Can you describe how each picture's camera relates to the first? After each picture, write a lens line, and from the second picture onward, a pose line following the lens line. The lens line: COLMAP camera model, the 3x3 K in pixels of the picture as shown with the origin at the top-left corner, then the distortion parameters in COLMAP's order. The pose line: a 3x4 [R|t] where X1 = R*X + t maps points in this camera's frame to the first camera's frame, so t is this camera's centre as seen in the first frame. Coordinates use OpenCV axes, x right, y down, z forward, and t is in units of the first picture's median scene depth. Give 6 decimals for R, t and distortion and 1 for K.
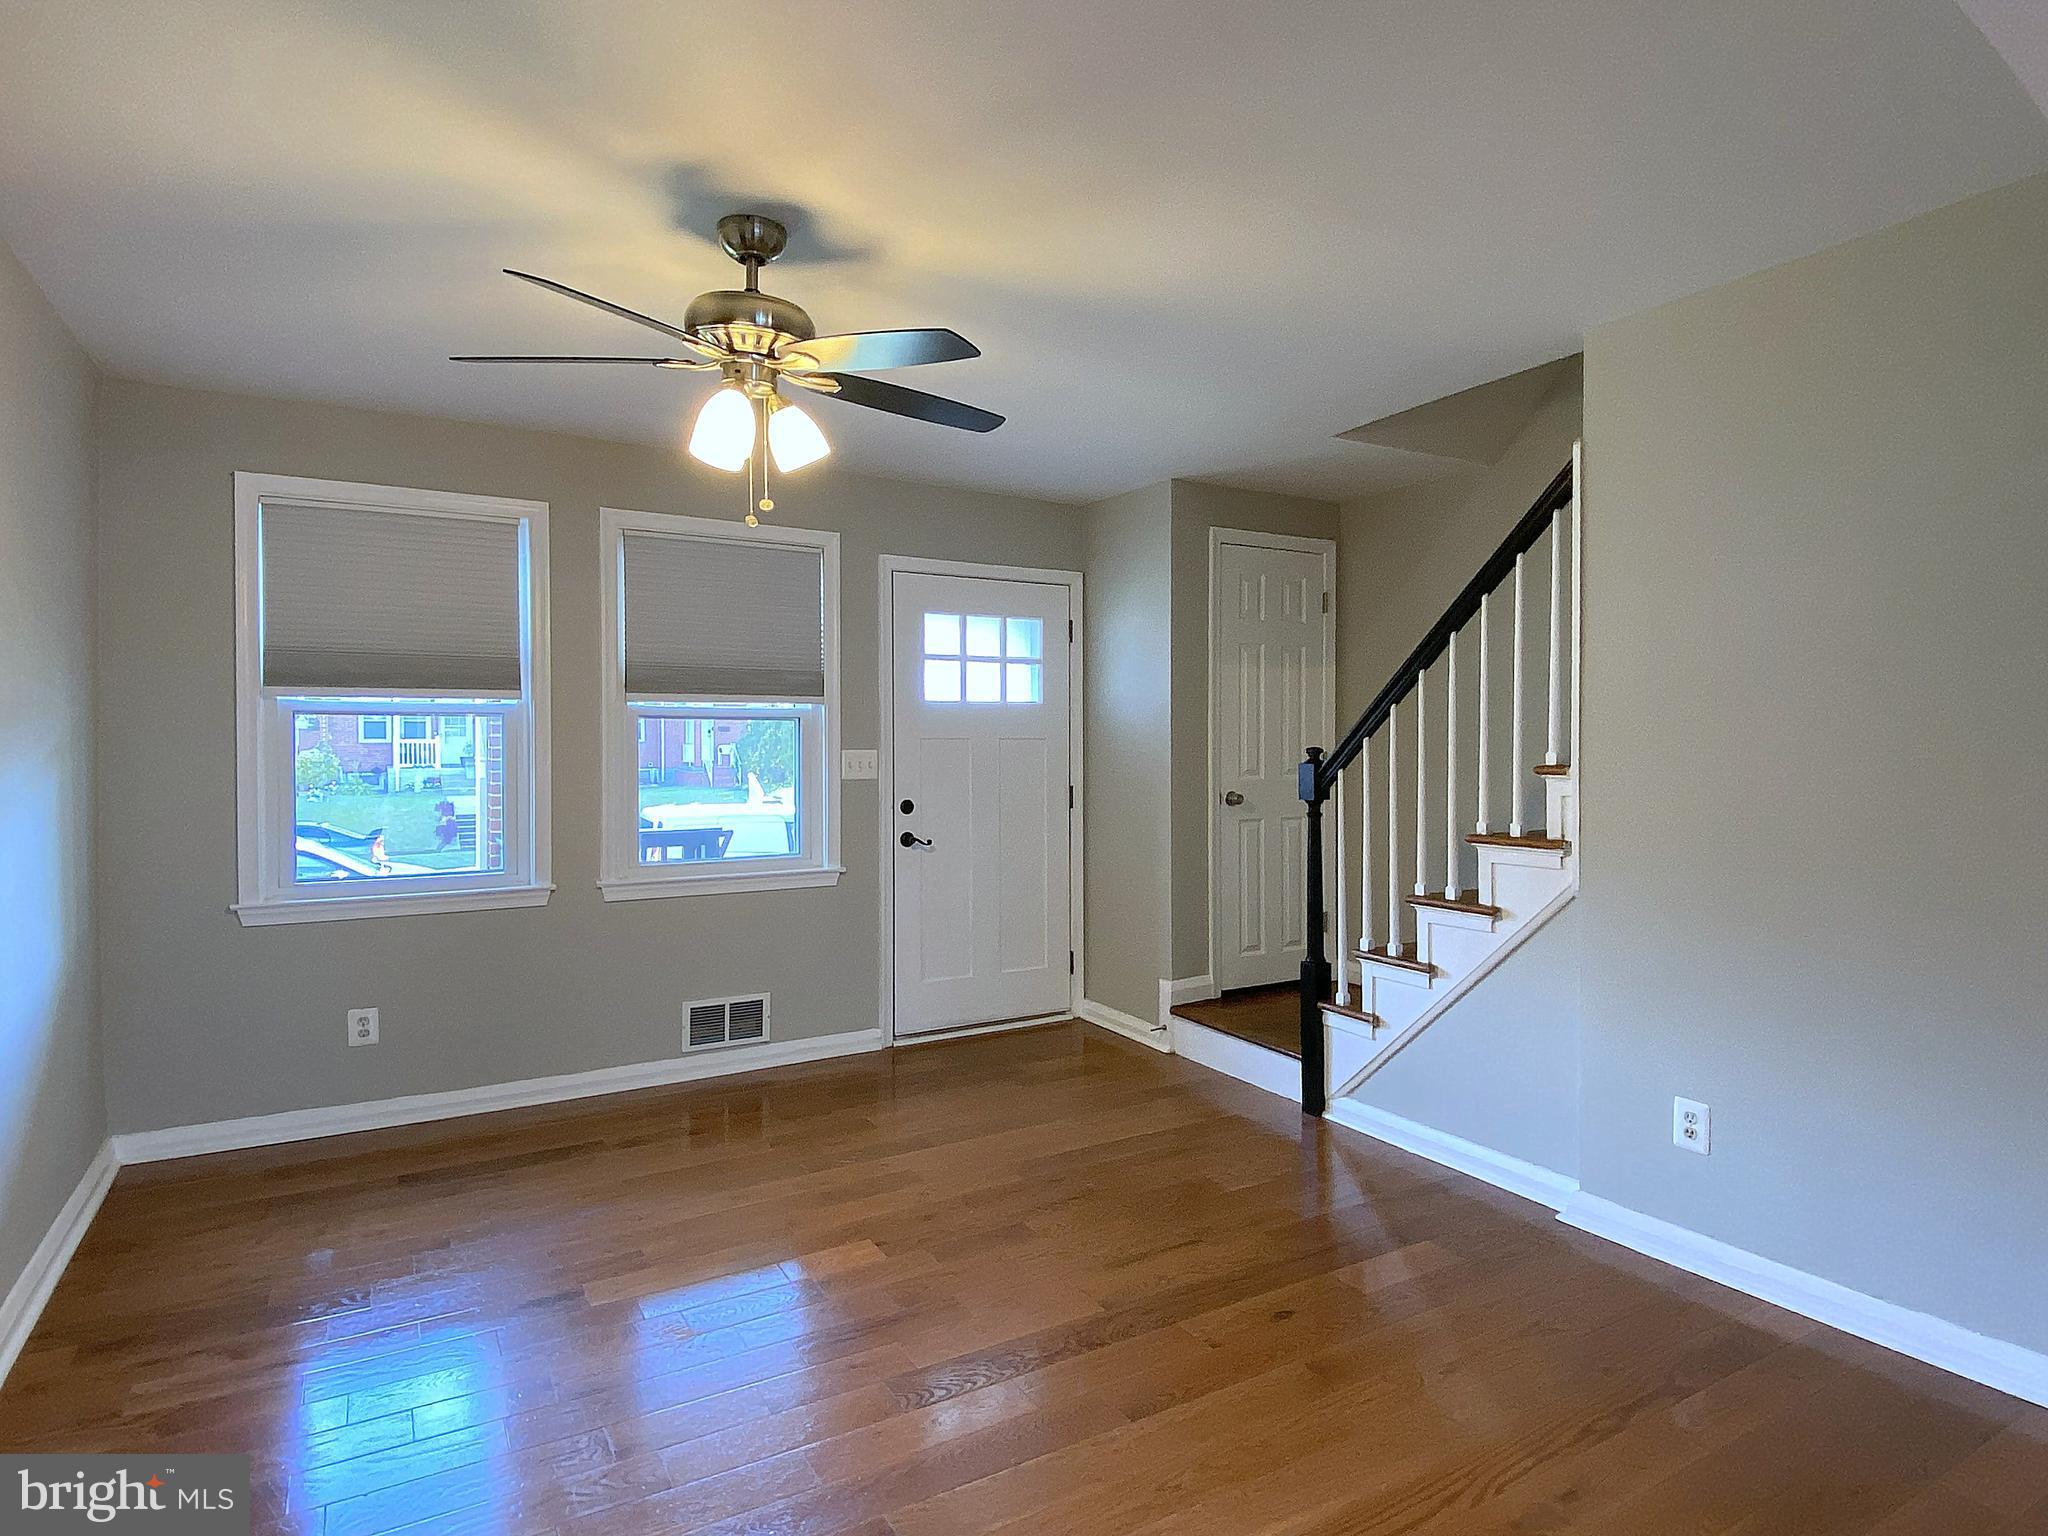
lens RADIAL K [[1125.8, 0, 1035.2], [0, 1125.8, 756.6], [0, 0, 1]] dist [0.033463, -0.033234]
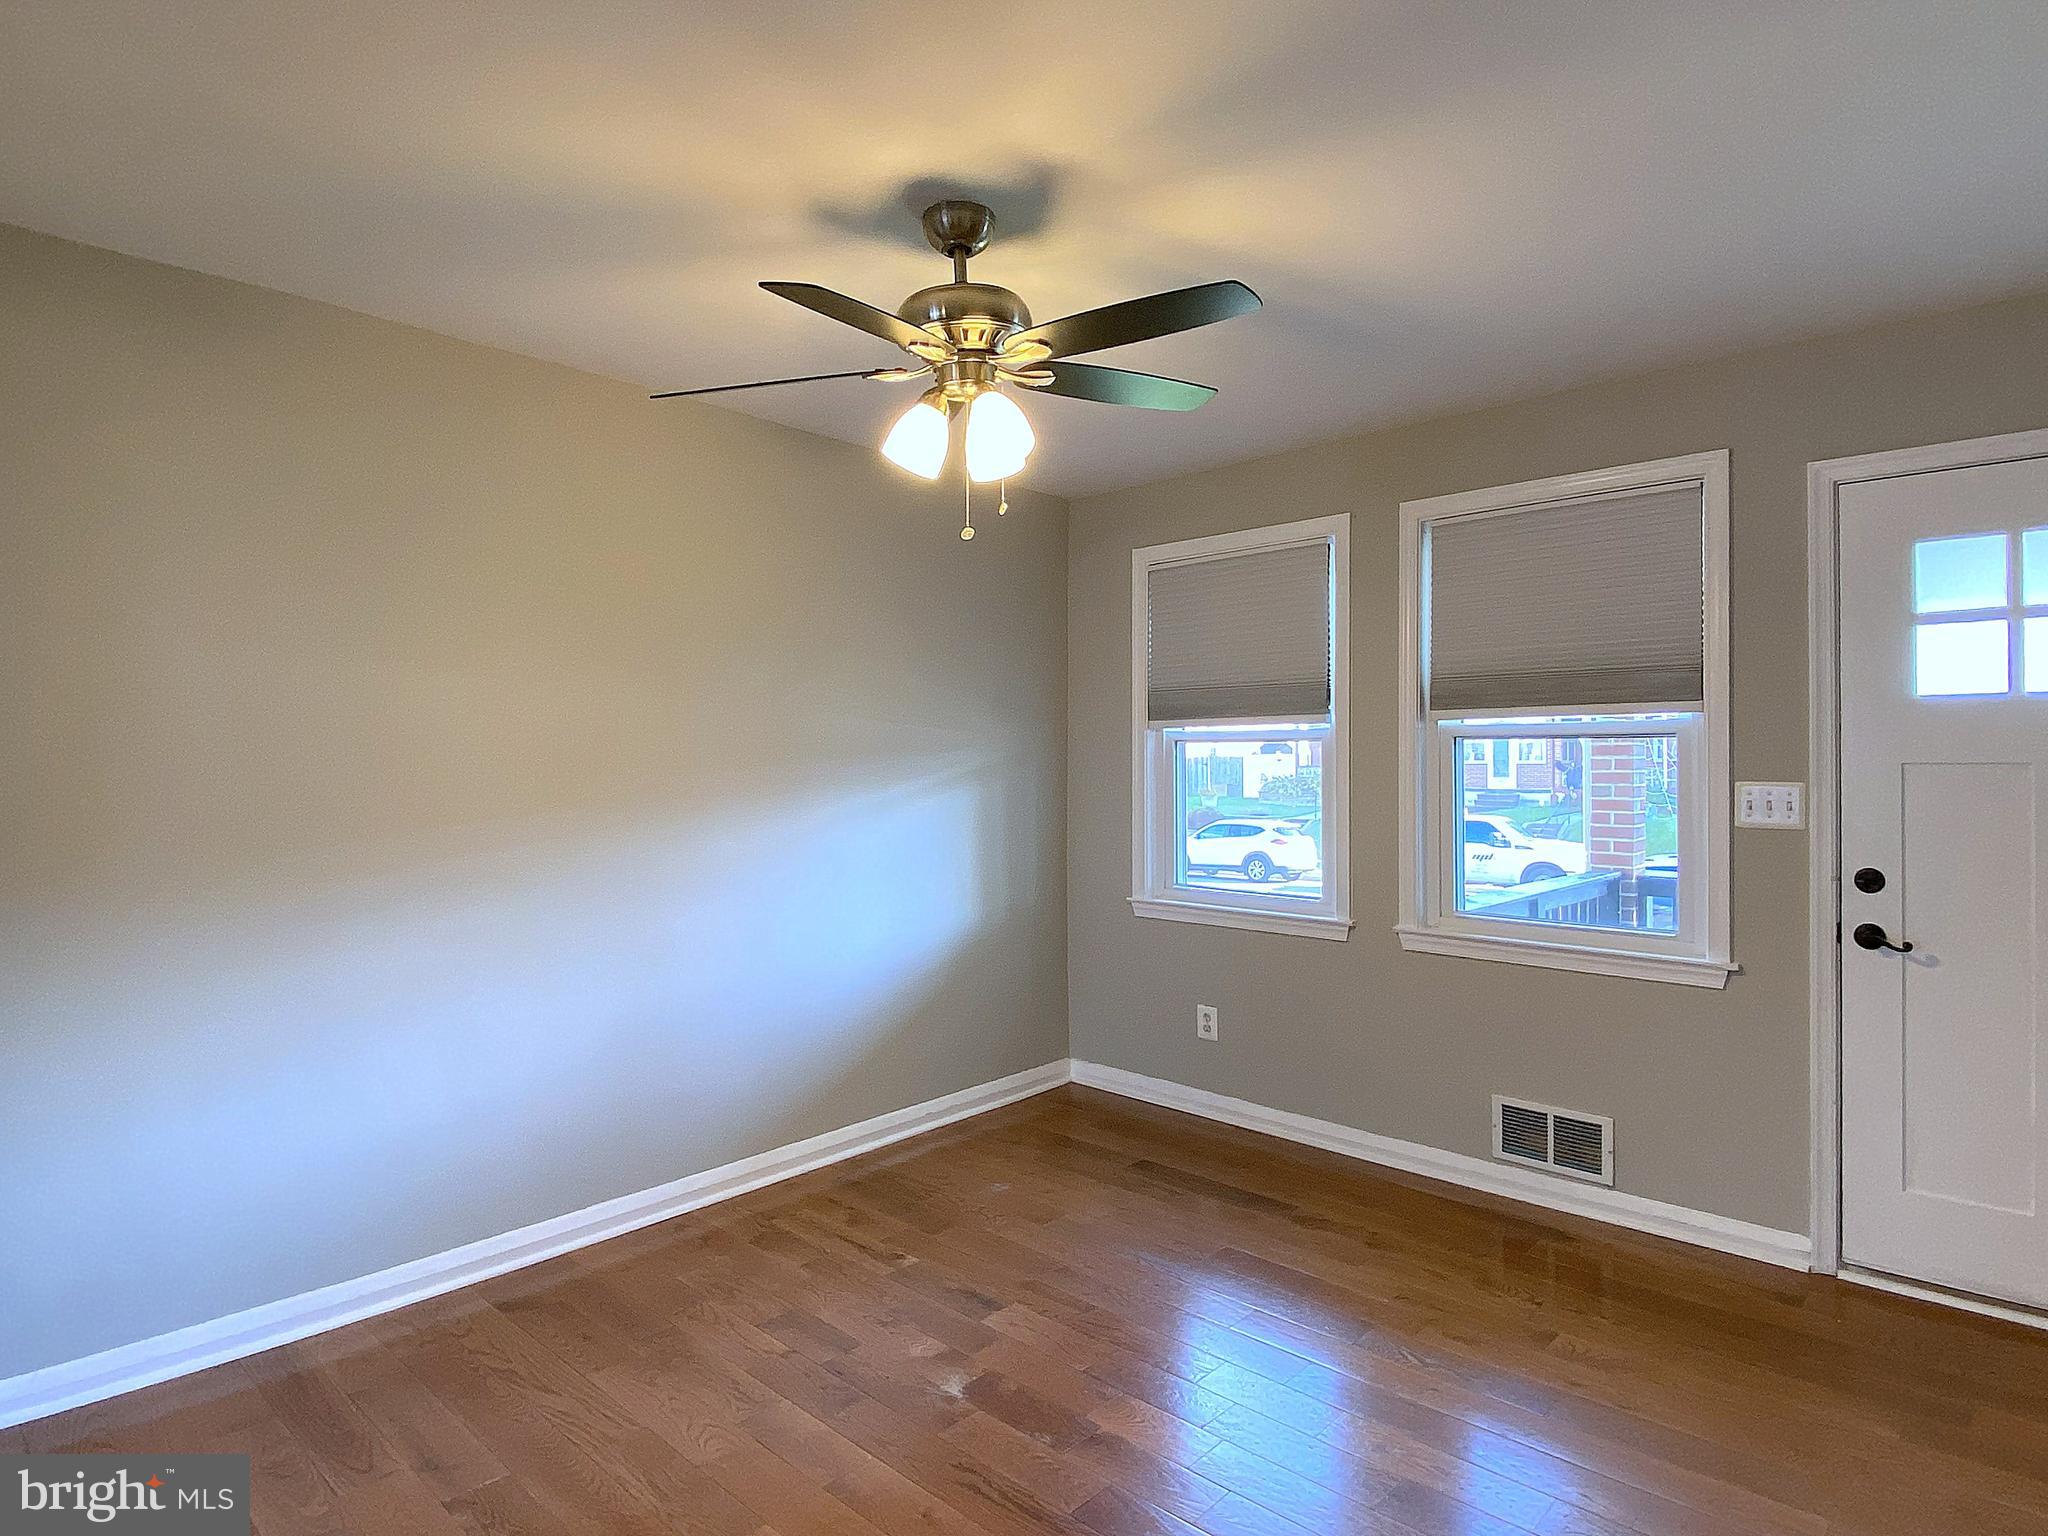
lens RADIAL K [[1125.8, 0, 1015.2], [0, 1125.8, 757.8], [0, 0, 1]] dist [0.033463, -0.033234]
pose [[0.270906, -0.002430, -0.962603, 0.396058], [-0.012350, 0.999906, -0.005999, -0.011907], [0.962527, 0.013513, 0.270850, 0.486452]]
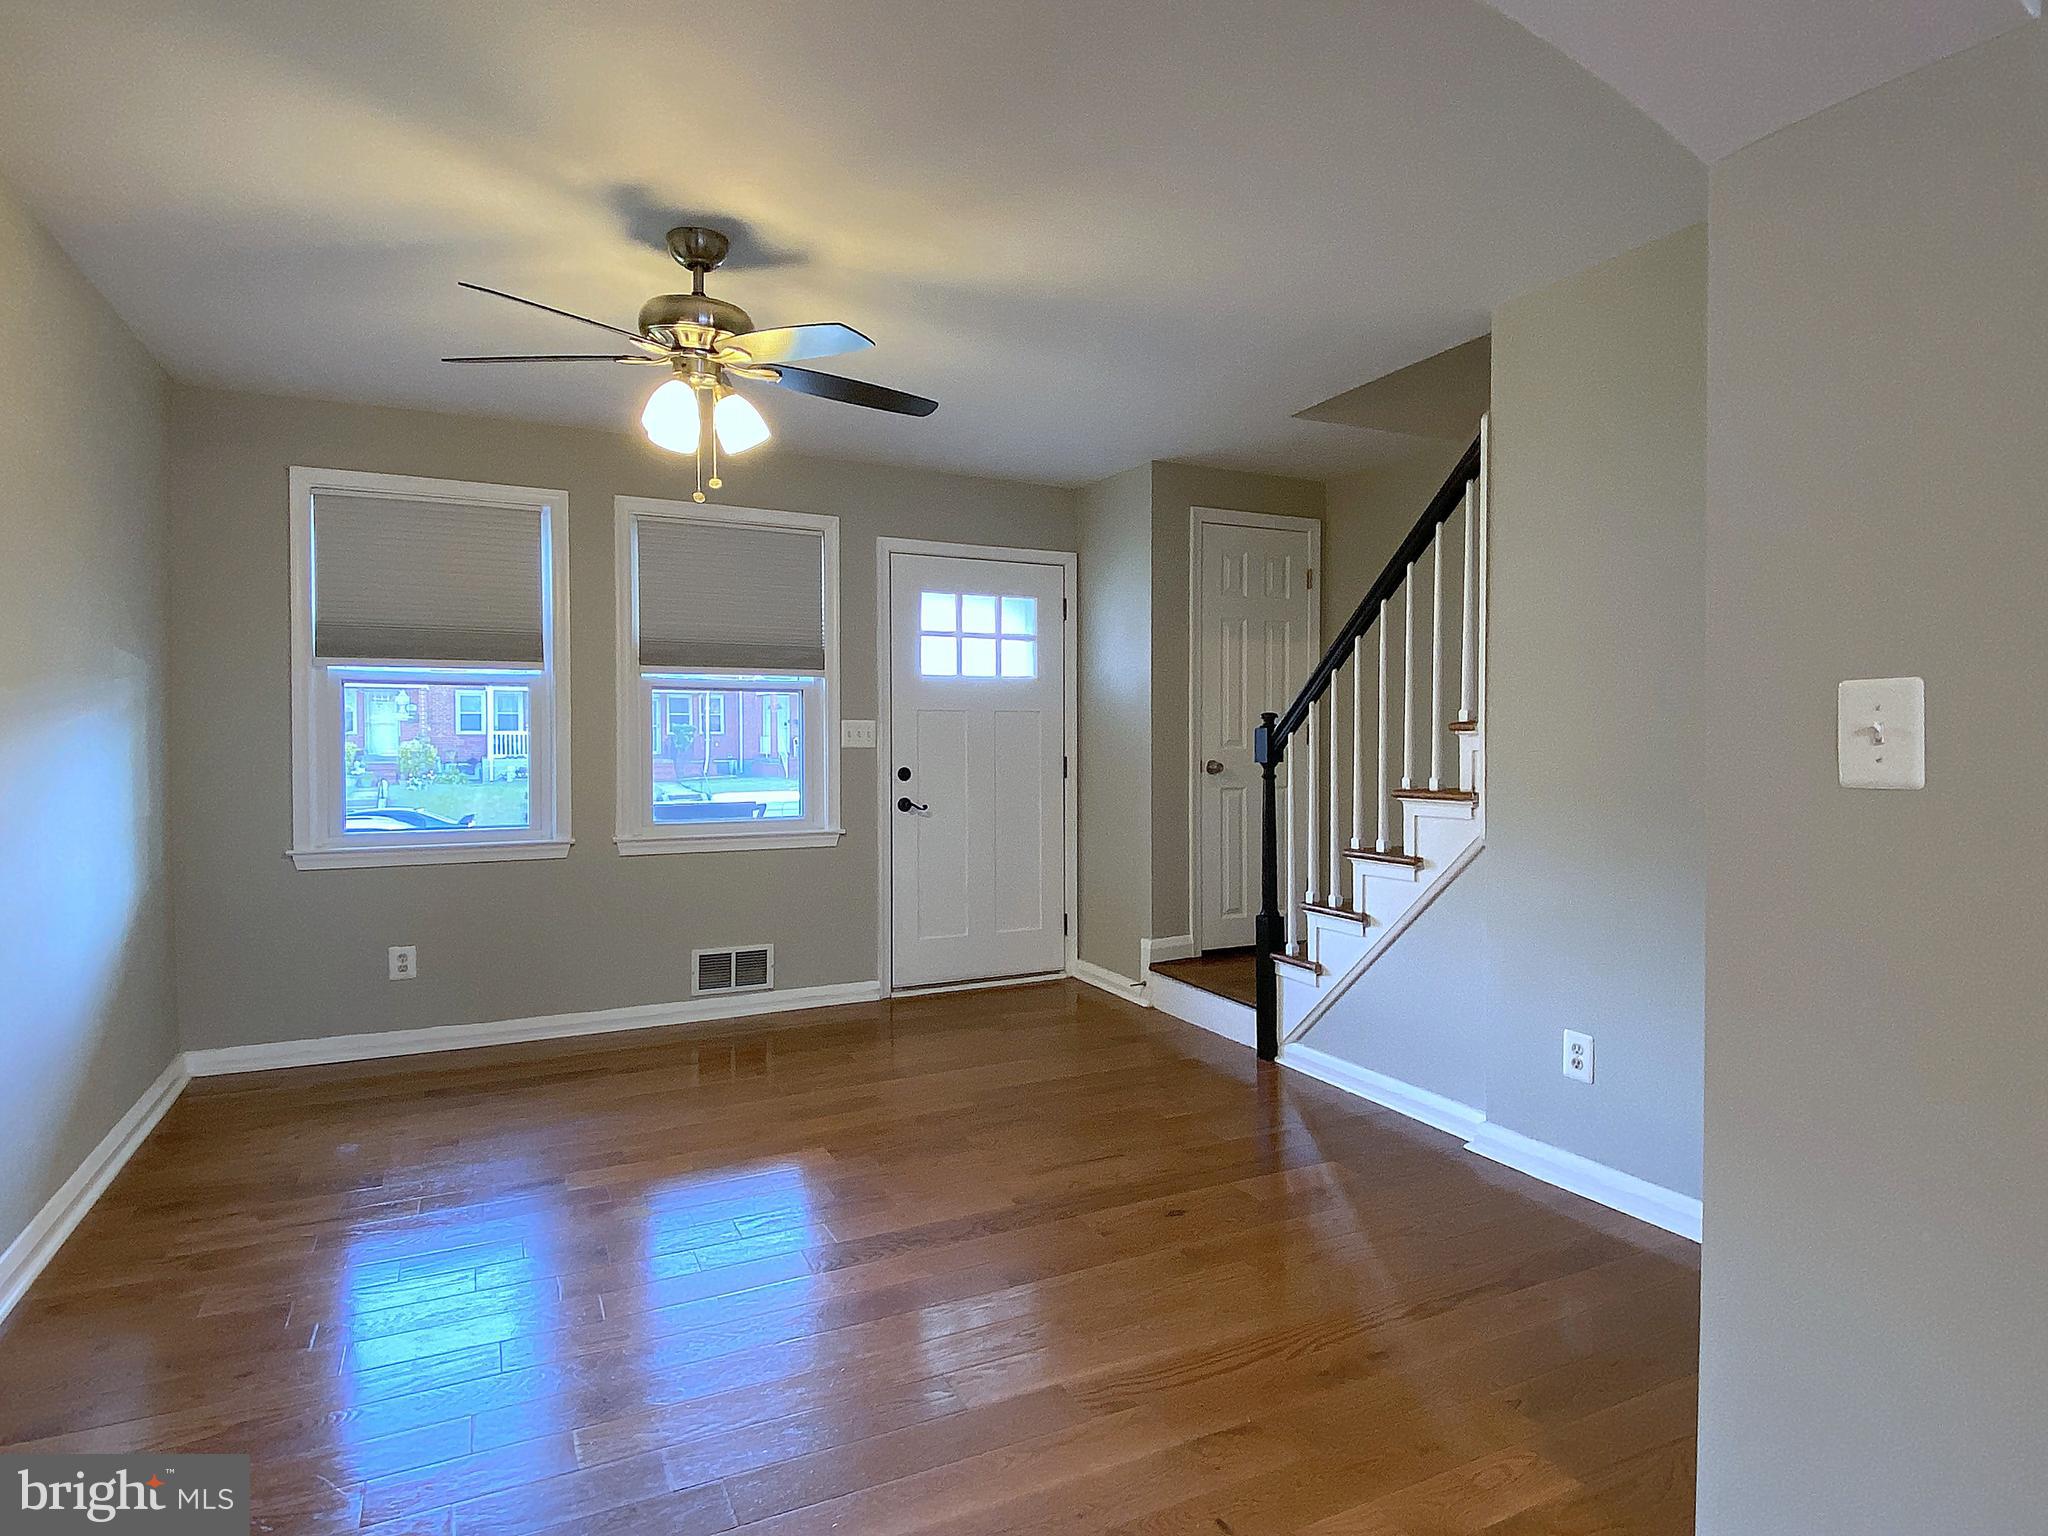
lens RADIAL K [[1125.8, 0, 1038.4], [0, 1125.8, 756.7], [0, 0, 1]] dist [0.033463, -0.033234]
pose [[0.997669, 0.001661, -0.068224, 0.101982], [-0.001389, 0.999991, 0.004038, 0.028342], [0.068230, -0.003934, 0.997662, -0.066938]]
